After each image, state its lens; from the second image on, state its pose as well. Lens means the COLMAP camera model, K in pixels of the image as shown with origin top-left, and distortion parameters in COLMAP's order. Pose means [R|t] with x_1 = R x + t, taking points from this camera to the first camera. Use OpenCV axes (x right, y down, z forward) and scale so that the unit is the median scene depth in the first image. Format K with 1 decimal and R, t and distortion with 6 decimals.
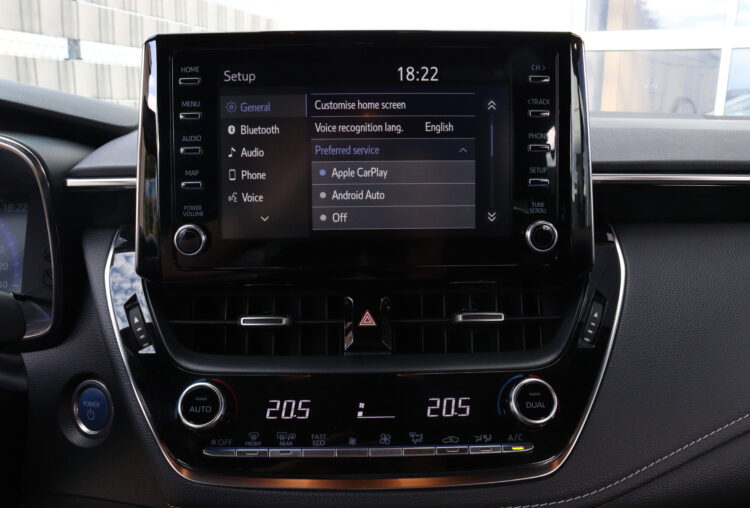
lens RADIAL K [[623.7, 0, 373.6], [0, 623.7, 249.0], [0, 0, 1]] dist [-0.171875, 0.135913]
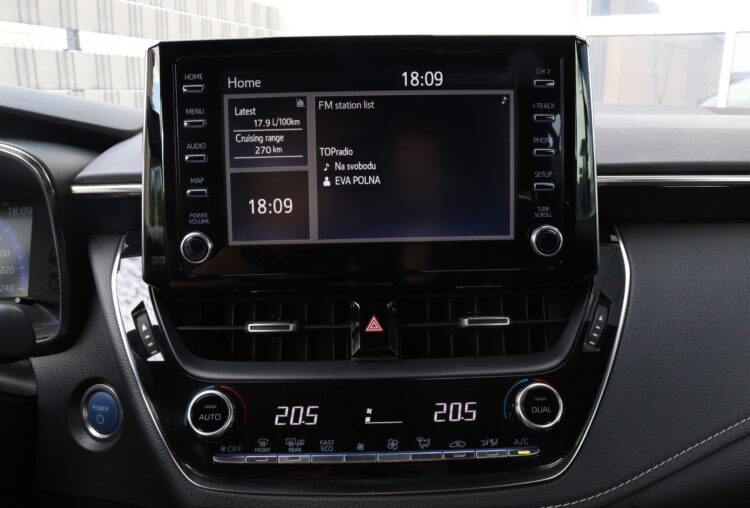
lens RADIAL K [[623.7, 0, 376.0], [0, 623.7, 251.9], [0, 0, 1]] dist [-0.171875, 0.135913]
pose [[0.999960, -0.008903, -0.000661, -0.004899], [0.008917, 0.999620, 0.026081, -0.030857], [0.000428, -0.026086, 0.999660, -0.003314]]
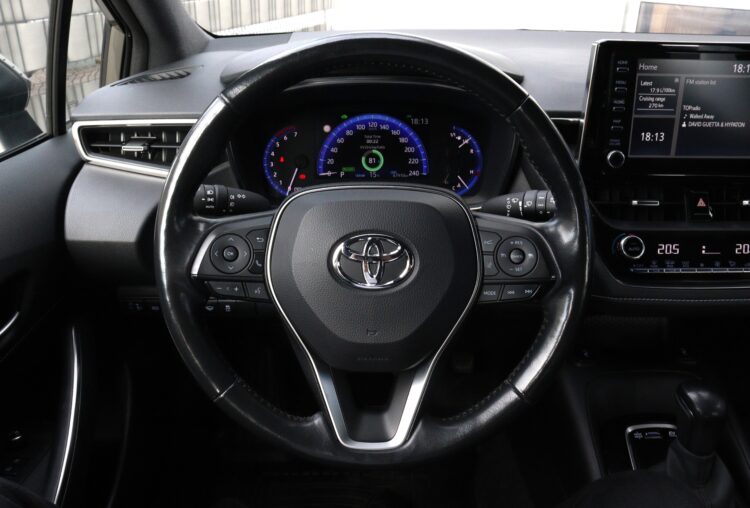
lens RADIAL K [[623.7, 0, 375.4], [0, 623.7, 248.4], [0, 0, 1]] dist [-0.171875, 0.135913]
pose [[0.999786, 0.010974, -0.017518, -0.962001], [-0.006335, 0.969333, 0.245670, -0.192592], [0.019676, -0.245507, 0.969195, -0.816661]]
